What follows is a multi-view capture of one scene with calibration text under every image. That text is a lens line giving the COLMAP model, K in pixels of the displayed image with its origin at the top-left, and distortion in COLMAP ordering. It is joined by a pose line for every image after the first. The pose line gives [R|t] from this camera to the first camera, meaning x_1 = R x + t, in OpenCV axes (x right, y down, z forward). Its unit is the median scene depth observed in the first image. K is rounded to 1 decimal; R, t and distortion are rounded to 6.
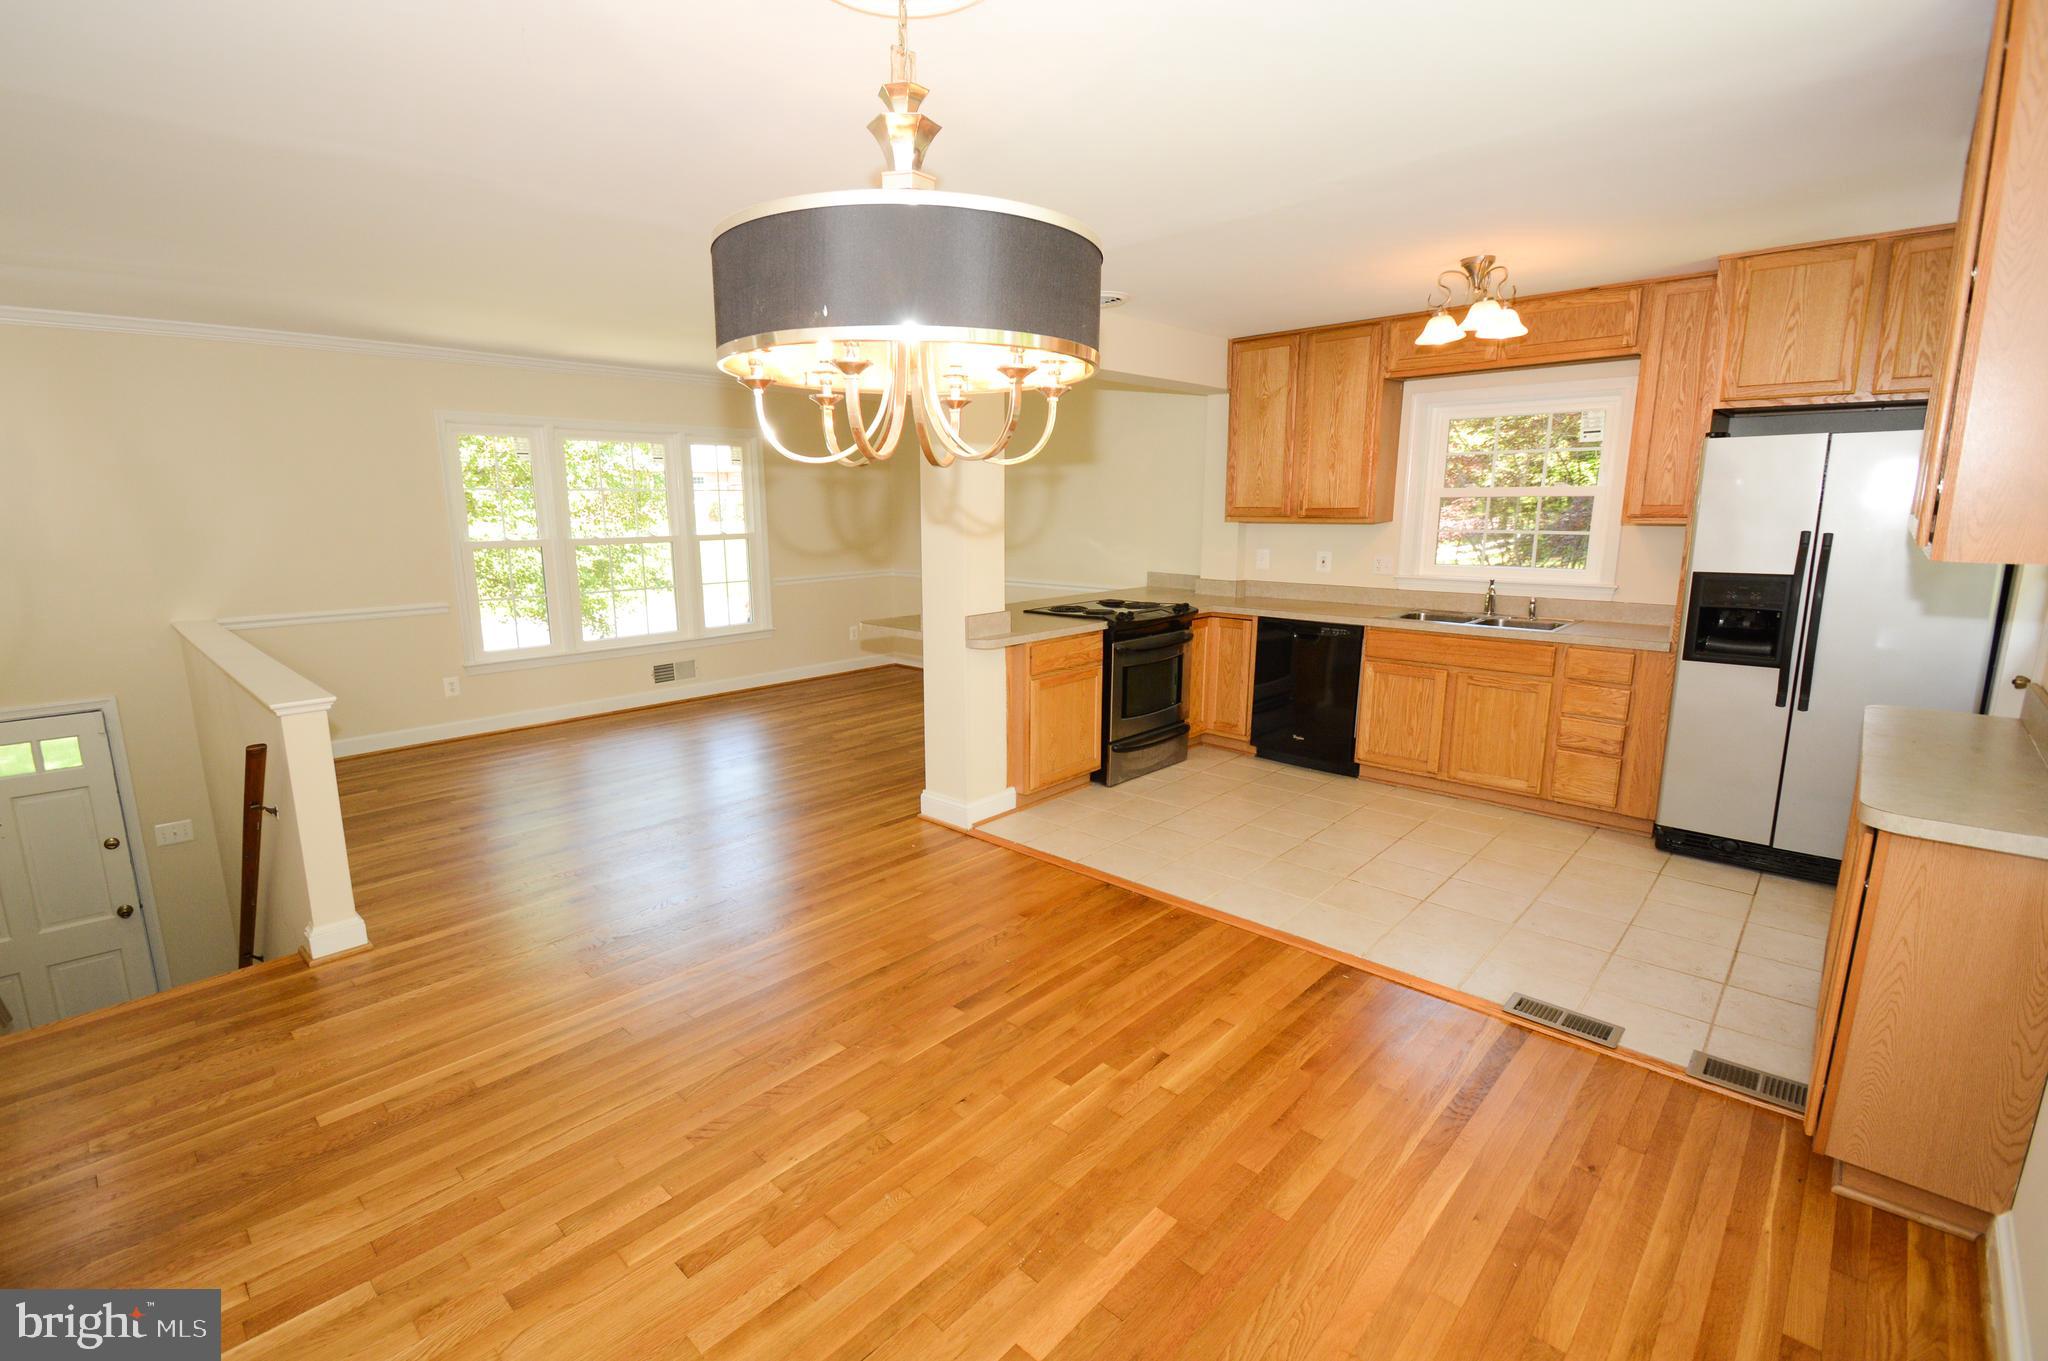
lens RADIAL K [[909.5, 0, 974.8], [0, 909.5, 677.2], [0, 0, 1]] dist [0.006749, -0.007057]
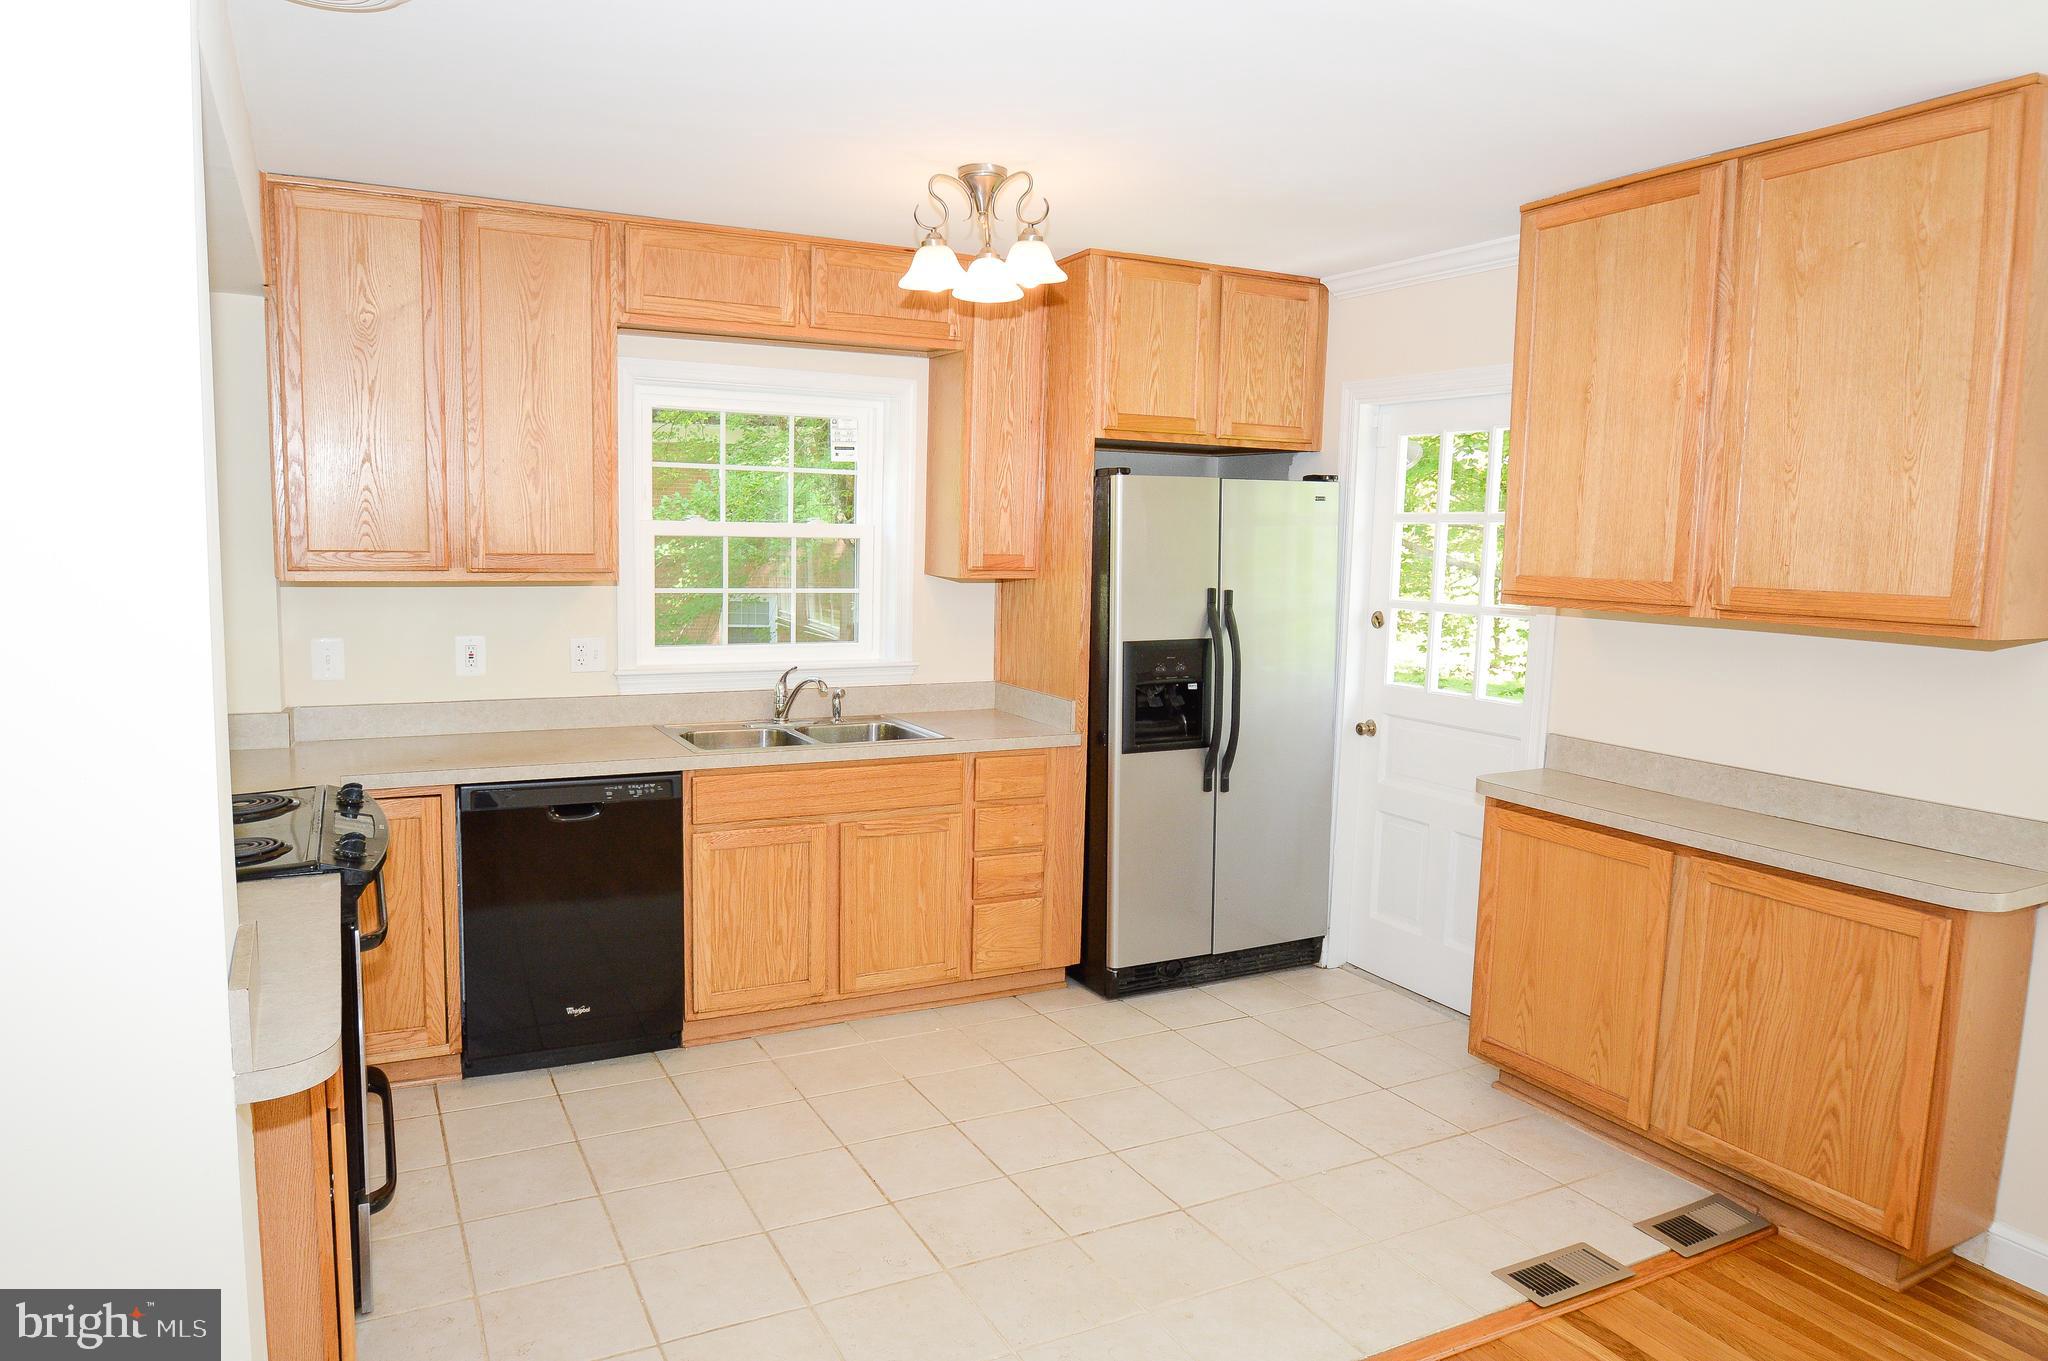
lens RADIAL K [[1299.9, 0, 979.5], [0, 1299.9, 684.4], [0, 0, 1]] dist [-0.032328, -0.000340]
pose [[0.332952, -0.097799, 0.937858, -0.313154], [0.156428, 0.986554, 0.047343, -0.154821], [-0.929878, 0.130945, 0.343774, 0.747747]]
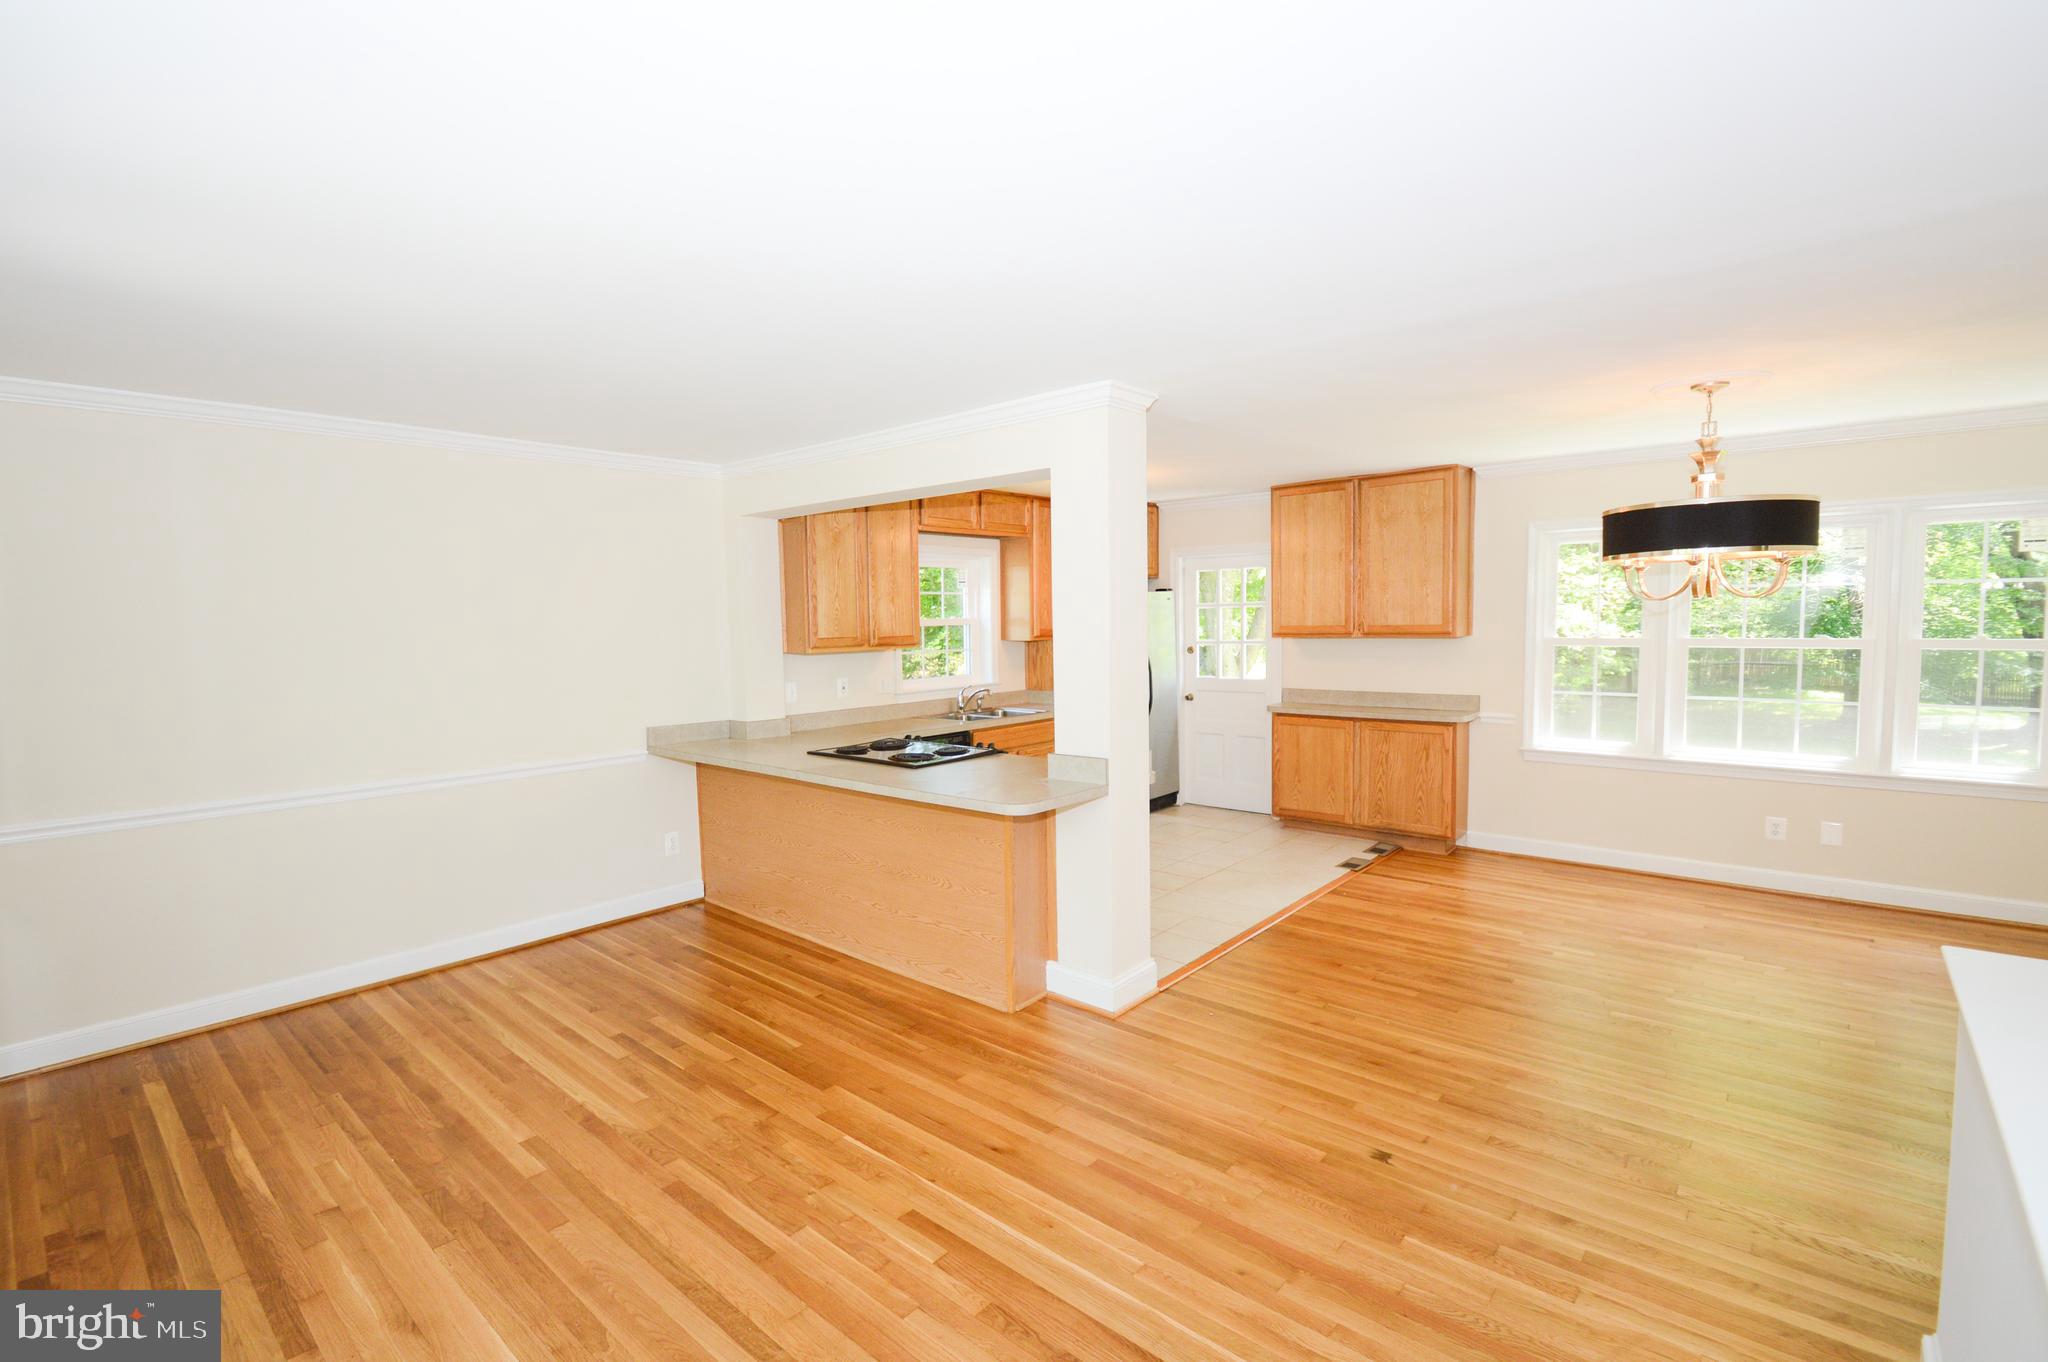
lens RADIAL K [[909.5, 0, 998.6], [0, 909.5, 680.3], [0, 0, 1]] dist [0.006749, -0.007057]
pose [[-0.037049, -0.059685, 0.997529, -1.022290], [0.208790, 0.975722, 0.066135, -0.255263], [-0.977258, 0.210724, -0.023688, 1.292067]]
